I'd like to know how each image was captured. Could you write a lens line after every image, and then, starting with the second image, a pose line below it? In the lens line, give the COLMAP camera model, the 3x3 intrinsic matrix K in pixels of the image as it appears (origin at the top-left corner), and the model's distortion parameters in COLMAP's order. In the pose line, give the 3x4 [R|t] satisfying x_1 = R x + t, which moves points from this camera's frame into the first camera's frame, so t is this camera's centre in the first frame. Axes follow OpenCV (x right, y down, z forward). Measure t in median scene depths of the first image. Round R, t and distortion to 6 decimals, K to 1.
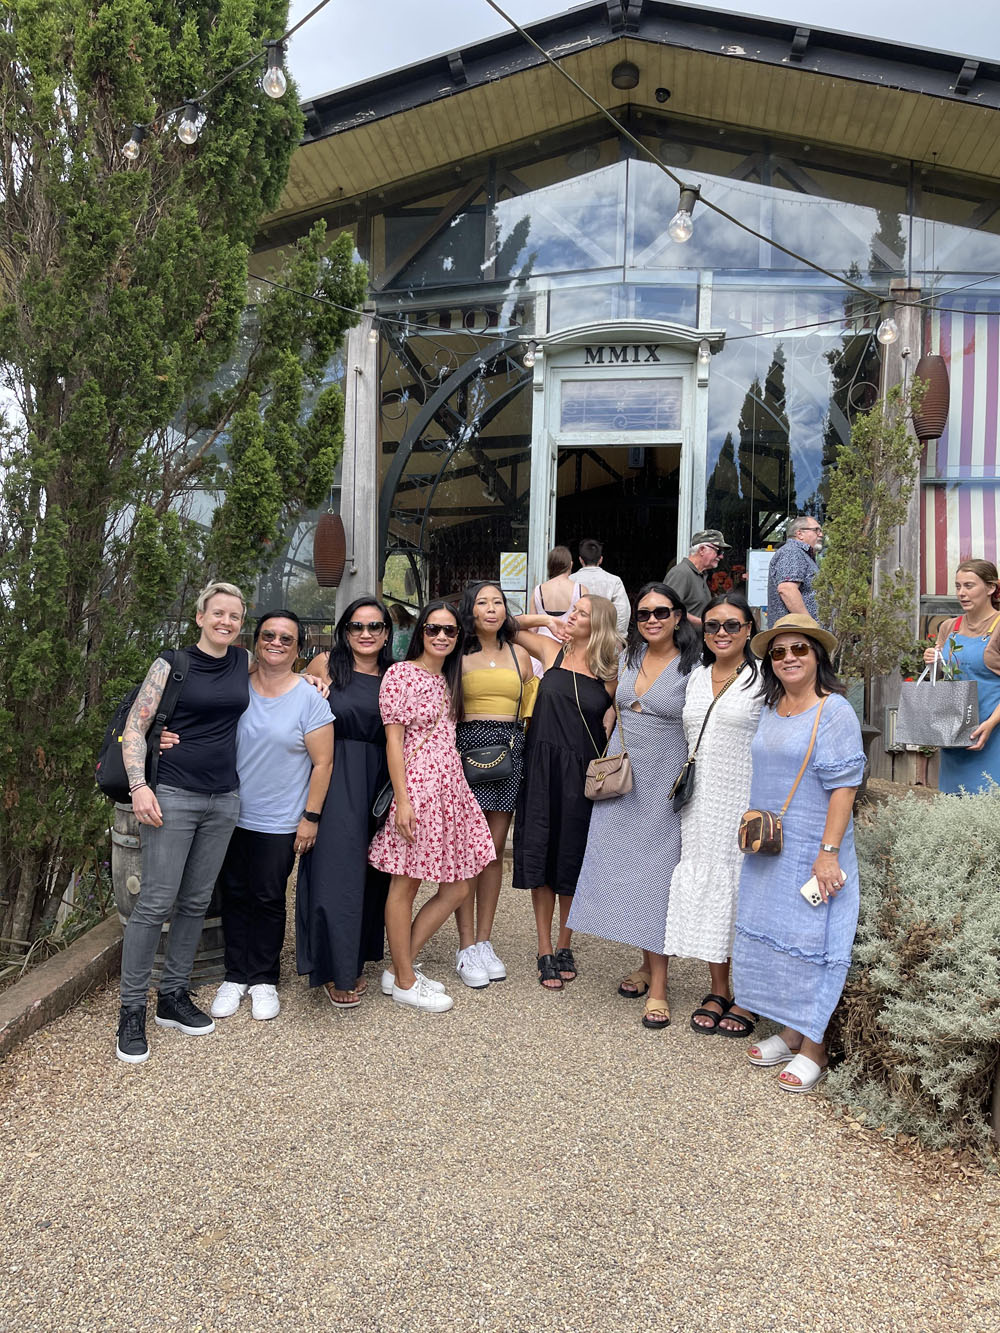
lens RADIAL K [[1005.2, 0, 495.7], [0, 1005.2, 665.7], [0, 0, 1]] dist [0.117974, -0.124320]
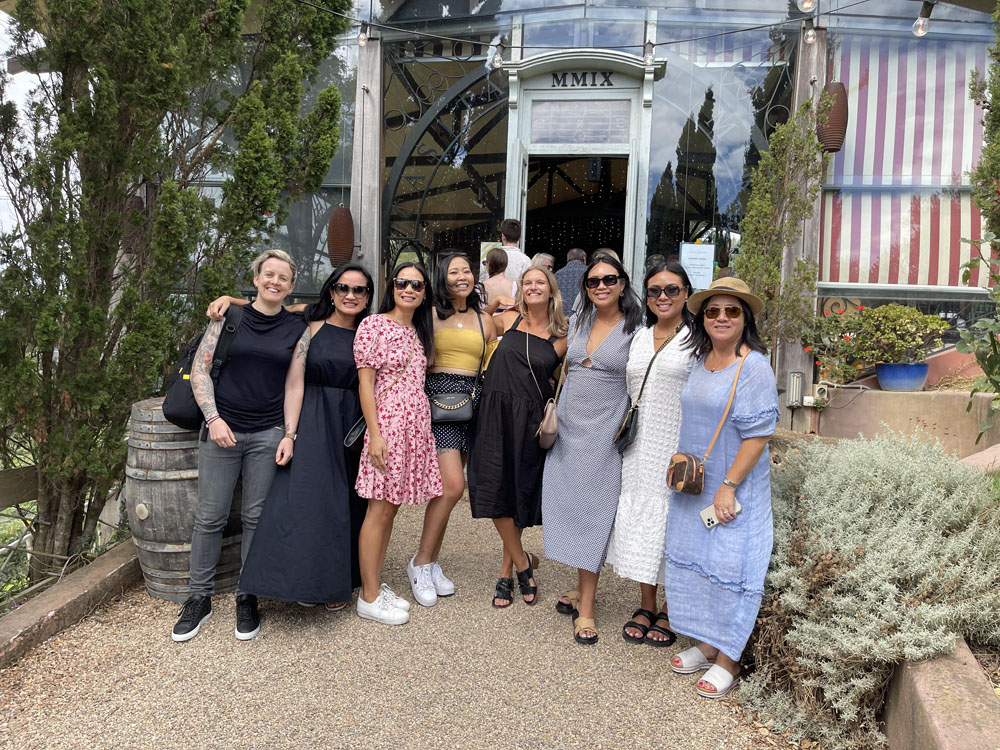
lens RADIAL K [[754.1, 0, 500.0], [0, 754.1, 375.0], [0, 0, 1]] dist [0.117974, -0.124320]
pose [[0.999837, 0.011732, 0.013704, 0.037369], [-0.012308, 0.999011, 0.042716, 0.021068], [-0.013189, -0.042877, 0.998993, 0.148393]]
